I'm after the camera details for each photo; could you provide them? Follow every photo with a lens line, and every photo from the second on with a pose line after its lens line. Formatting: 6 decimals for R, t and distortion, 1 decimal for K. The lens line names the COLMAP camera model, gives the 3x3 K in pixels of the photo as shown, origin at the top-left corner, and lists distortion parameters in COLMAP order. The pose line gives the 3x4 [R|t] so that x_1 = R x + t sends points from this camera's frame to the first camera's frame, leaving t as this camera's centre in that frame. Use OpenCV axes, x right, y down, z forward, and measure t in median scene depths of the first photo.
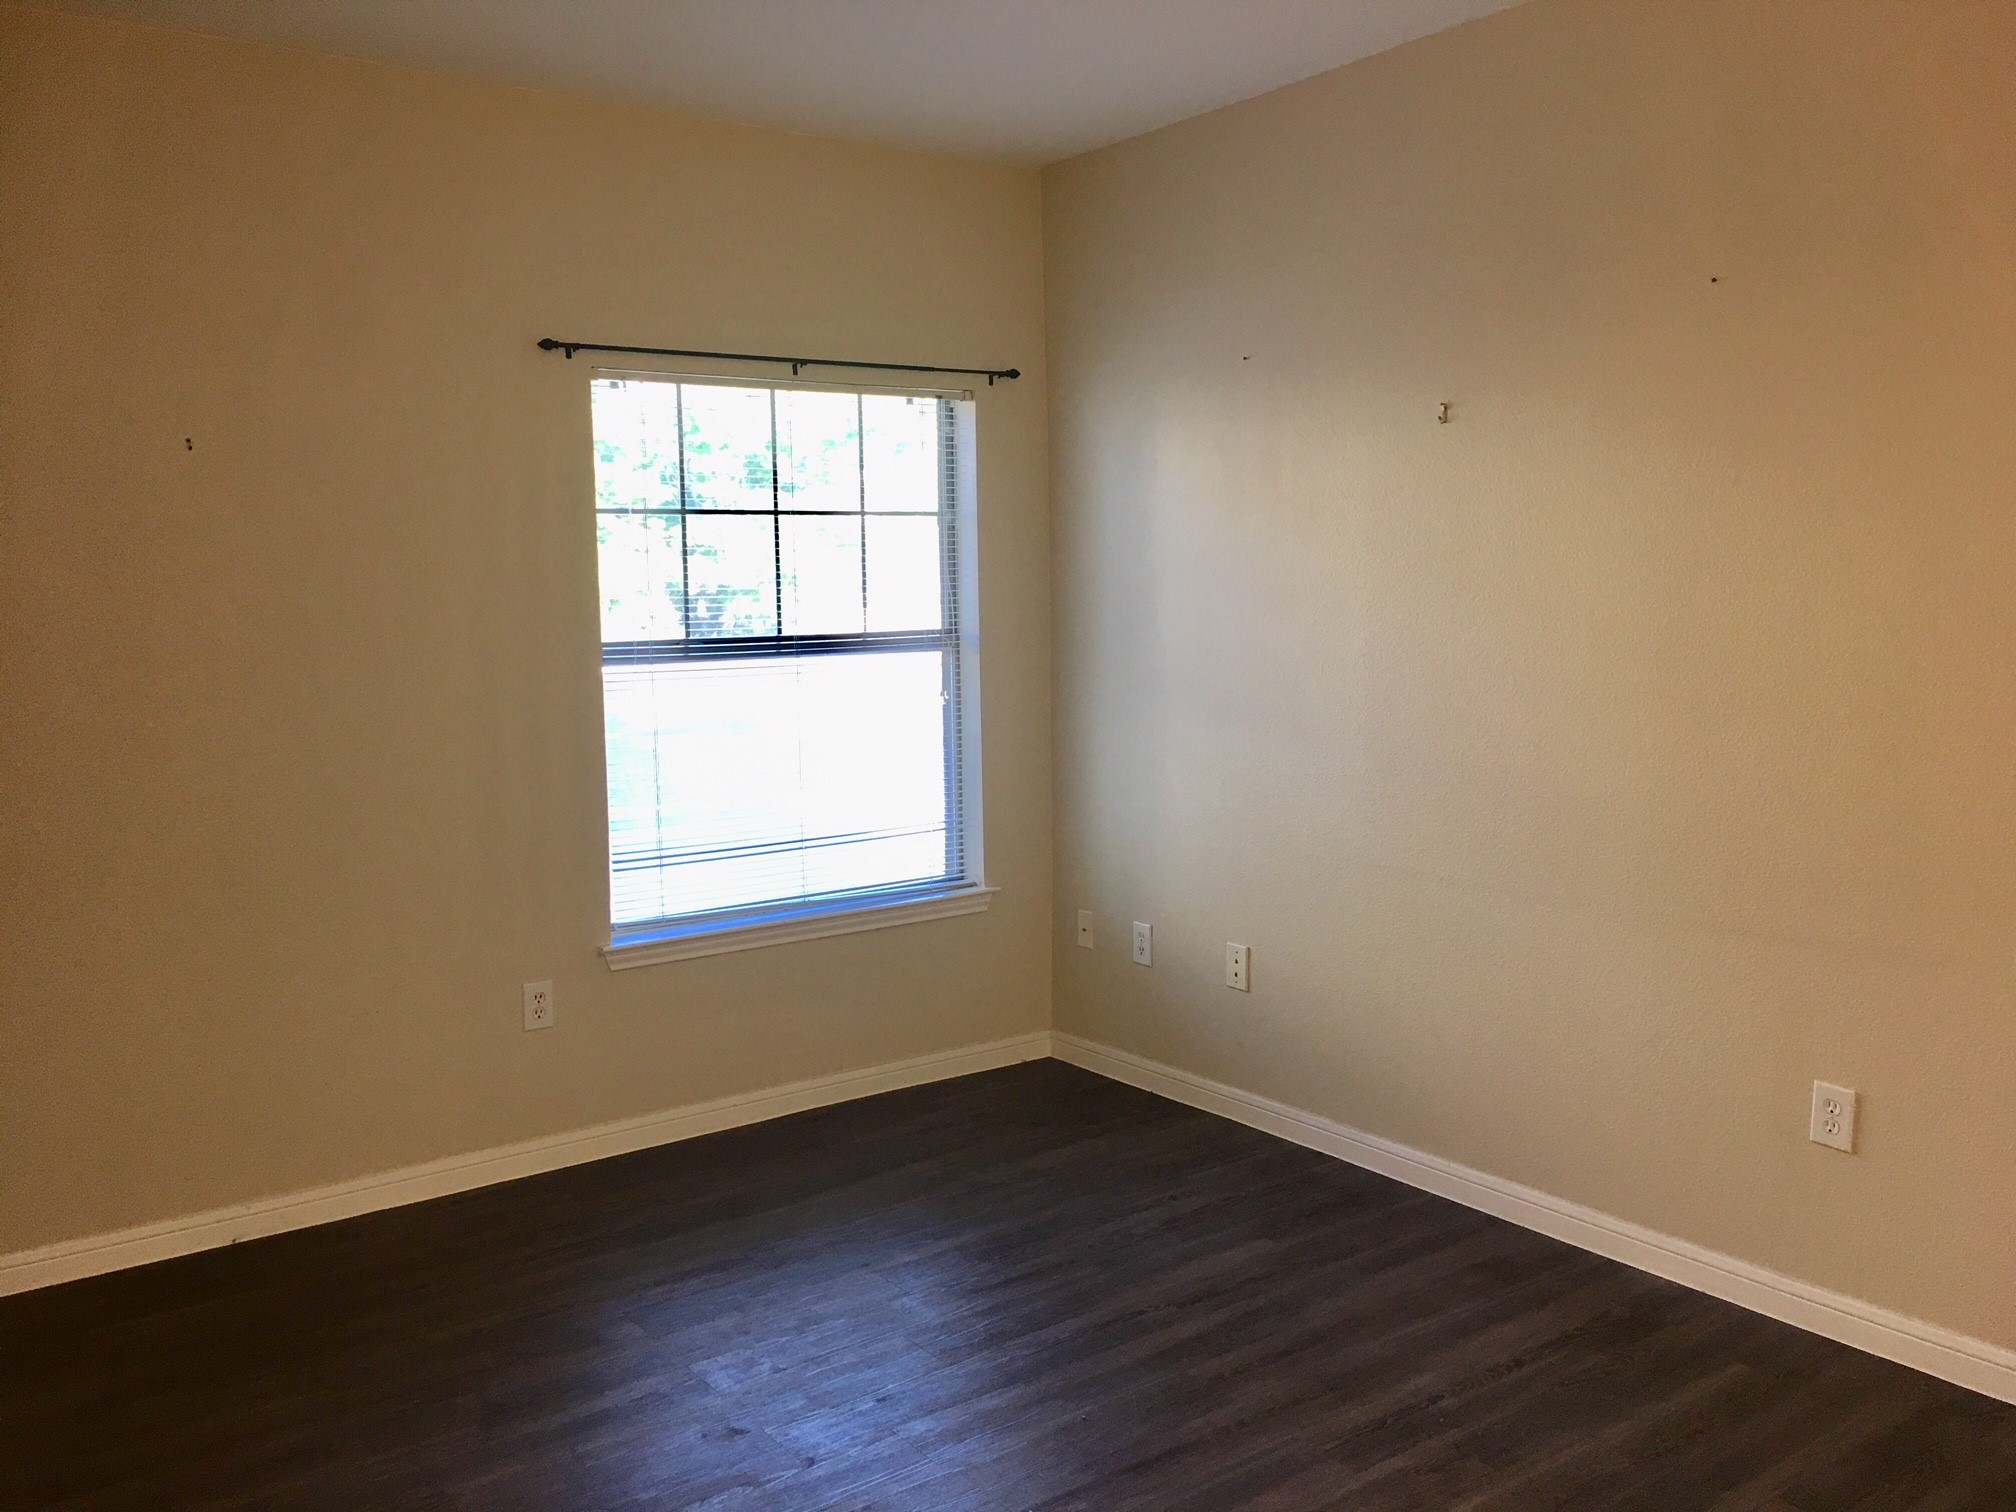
lens RADIAL K [[1704.8, 0, 1006.2], [0, 1704.8, 755.4], [0, 0, 1]] dist [0.056428, -0.017245]
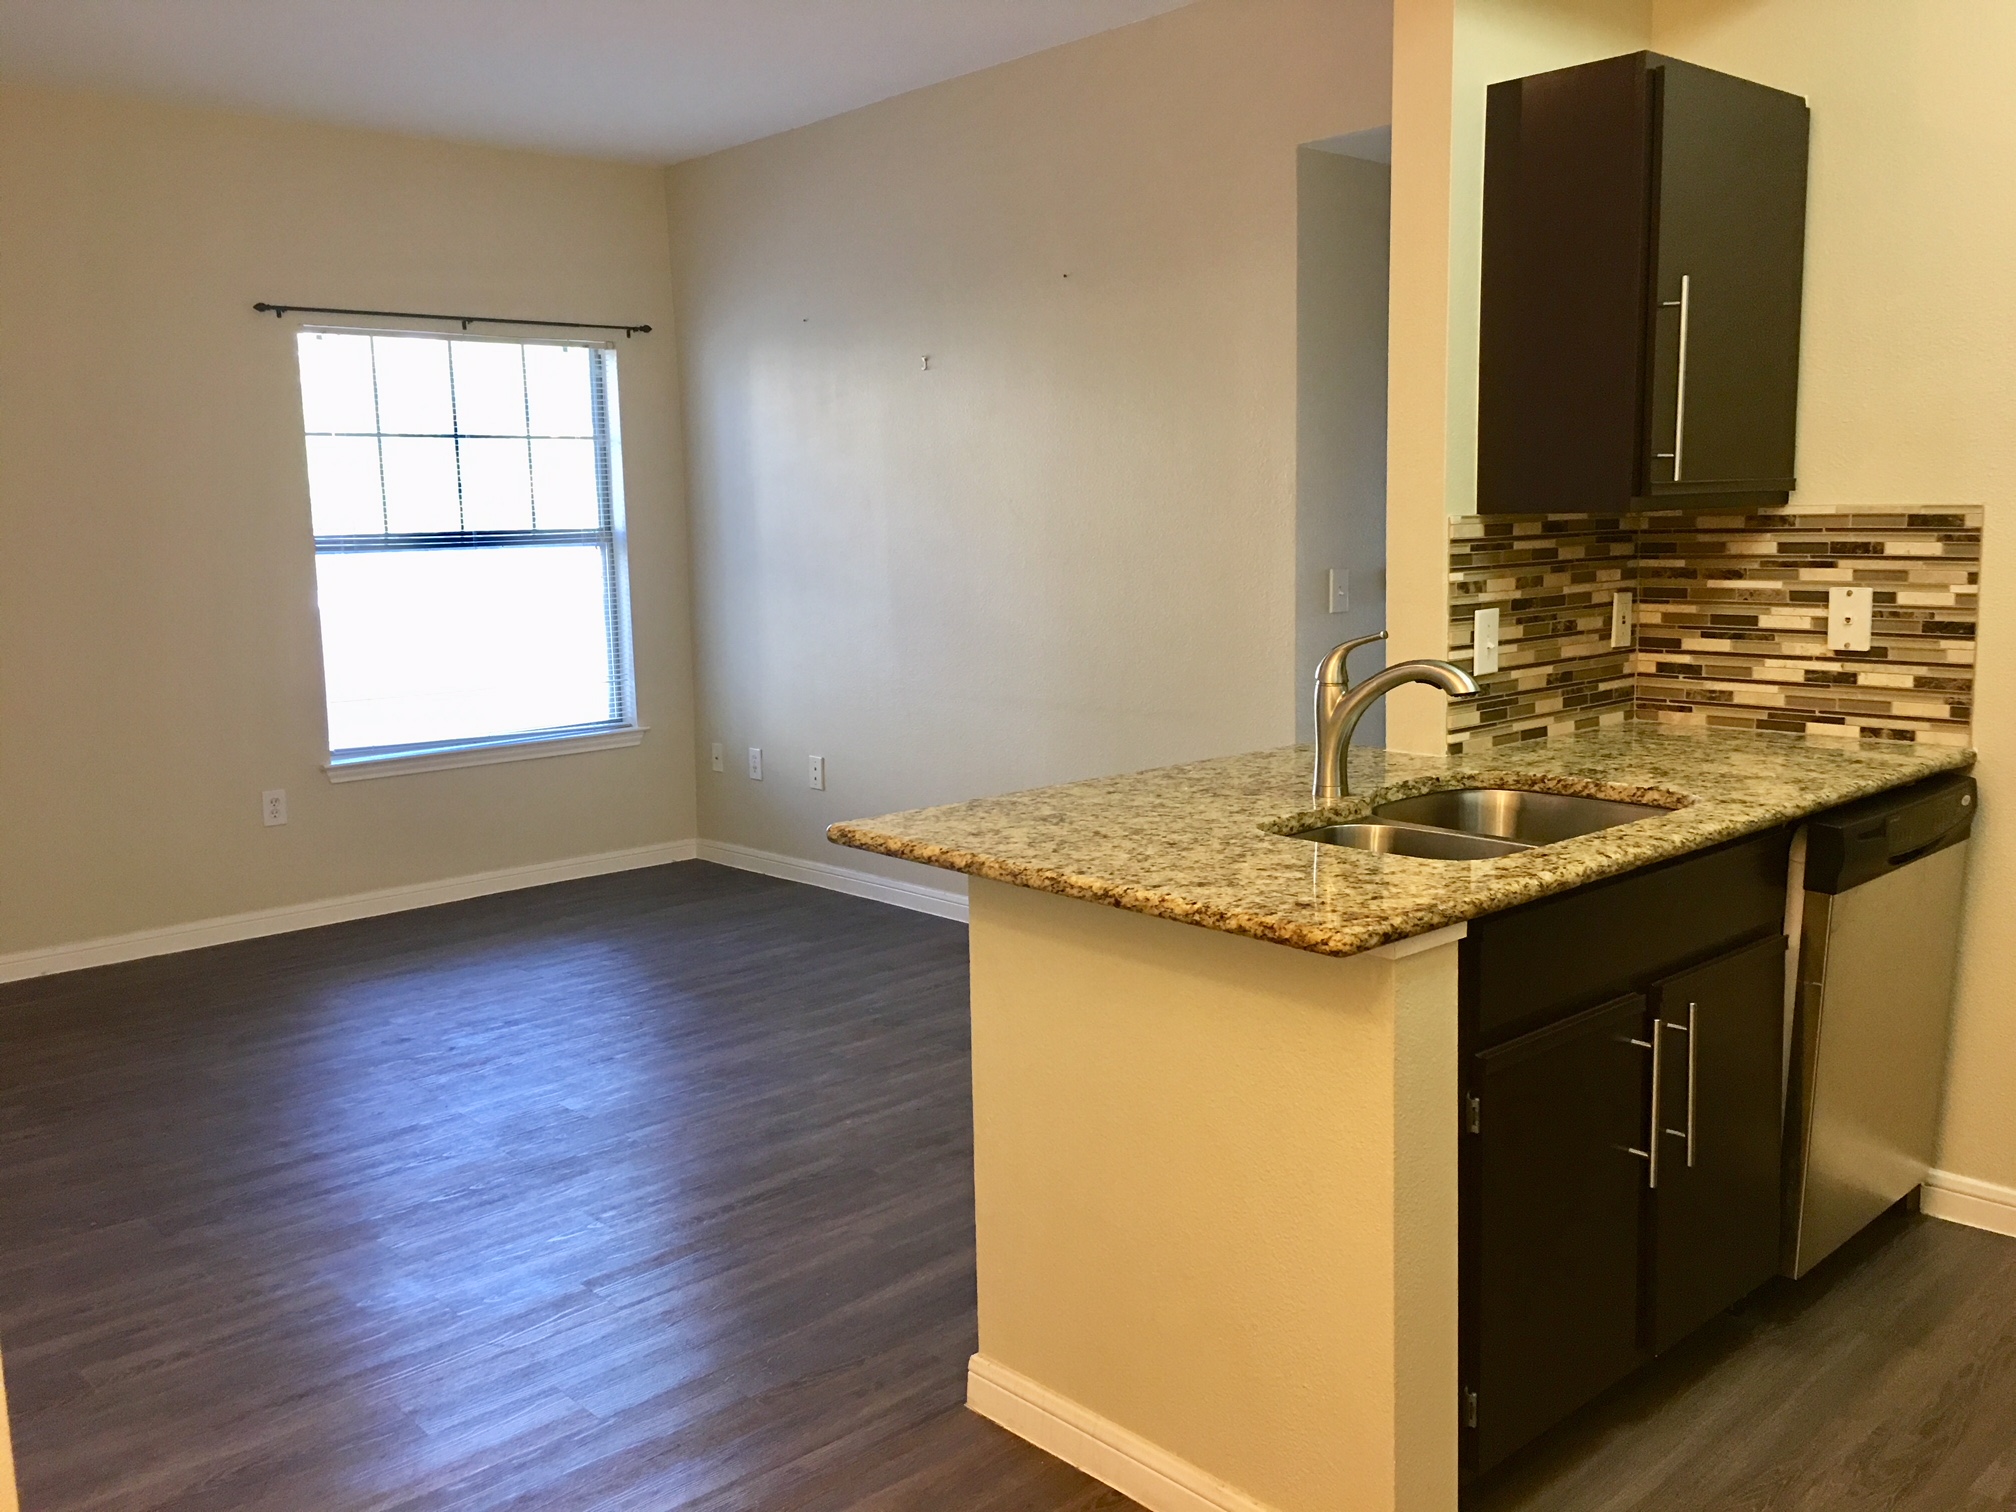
lens RADIAL K [[1704.8, 0, 1011.8], [0, 1704.8, 757.2], [0, 0, 1]] dist [0.056428, -0.017245]
pose [[0.993492, -0.024866, 0.111158, 0.134813], [0.020107, 0.998841, 0.043732, 0.052838], [-0.112116, -0.041213, 0.992840, -0.355416]]
